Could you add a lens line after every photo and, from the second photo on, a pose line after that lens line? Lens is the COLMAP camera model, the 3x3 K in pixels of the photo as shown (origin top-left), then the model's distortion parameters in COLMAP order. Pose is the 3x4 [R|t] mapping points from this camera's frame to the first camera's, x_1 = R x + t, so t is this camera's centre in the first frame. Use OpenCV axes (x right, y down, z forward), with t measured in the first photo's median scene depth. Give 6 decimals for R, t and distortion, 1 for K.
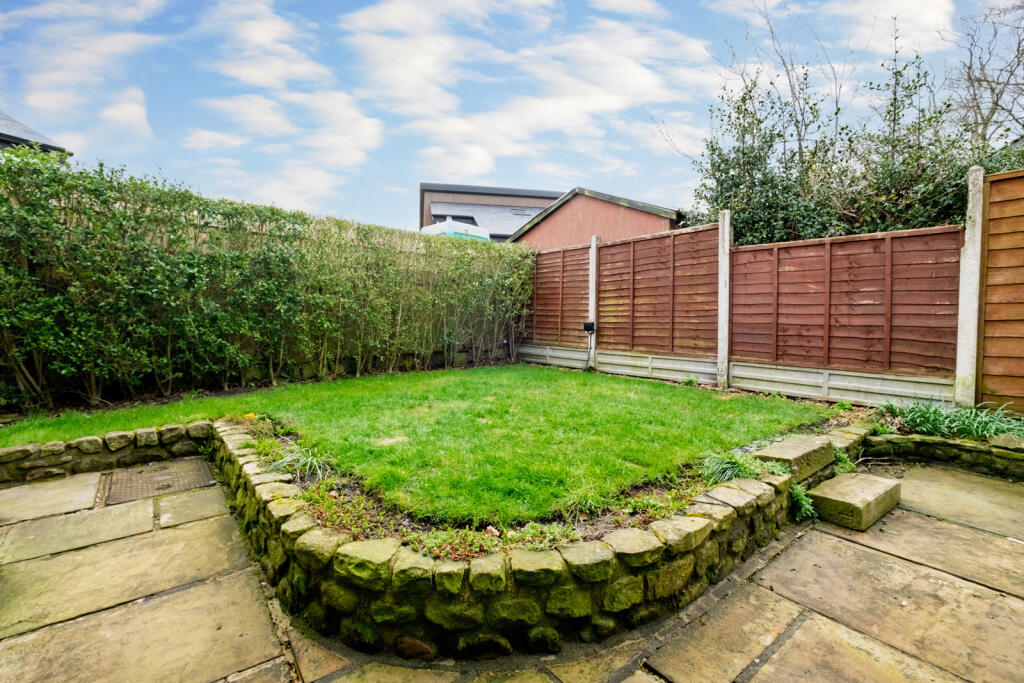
lens RADIAL K [[460.4, 0, 511.2], [0, 460.4, 327.8], [0, 0, 1]] dist [-0.002021, -0.000027]
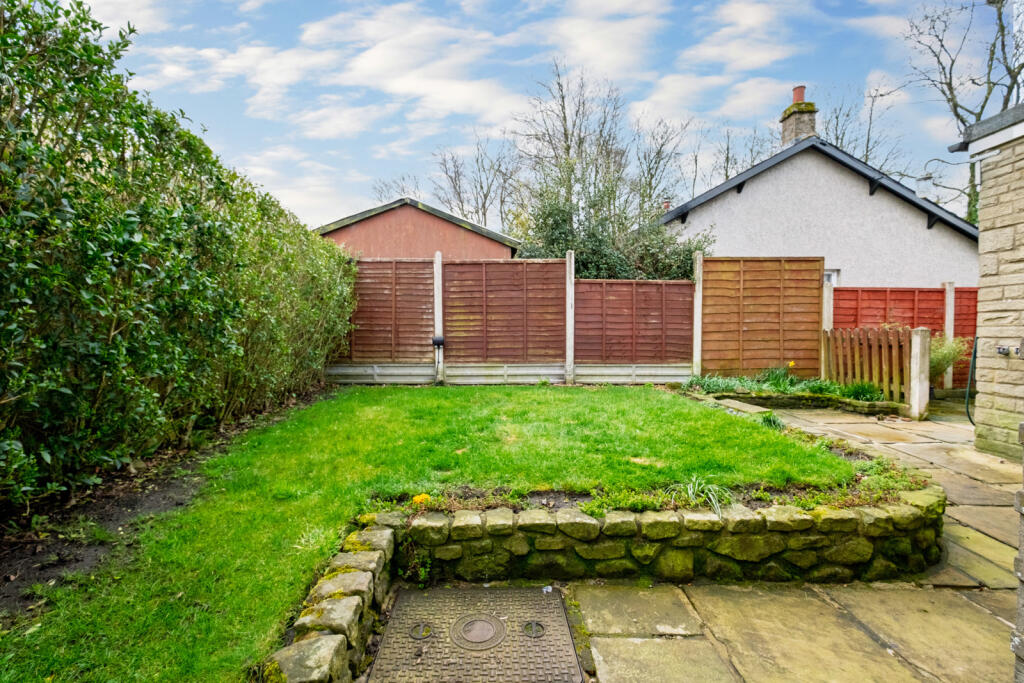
lens RADIAL K [[450.4, 0, 501.9], [0, 450.4, 345.1], [0, 0, 1]] dist [-0.002462, -0.000145]
pose [[0.593755, -0.036850, 0.803802, -0.595603], [0.024454, 0.999316, 0.027749, -0.019996], [-0.804274, 0.003180, 0.594250, 0.327816]]
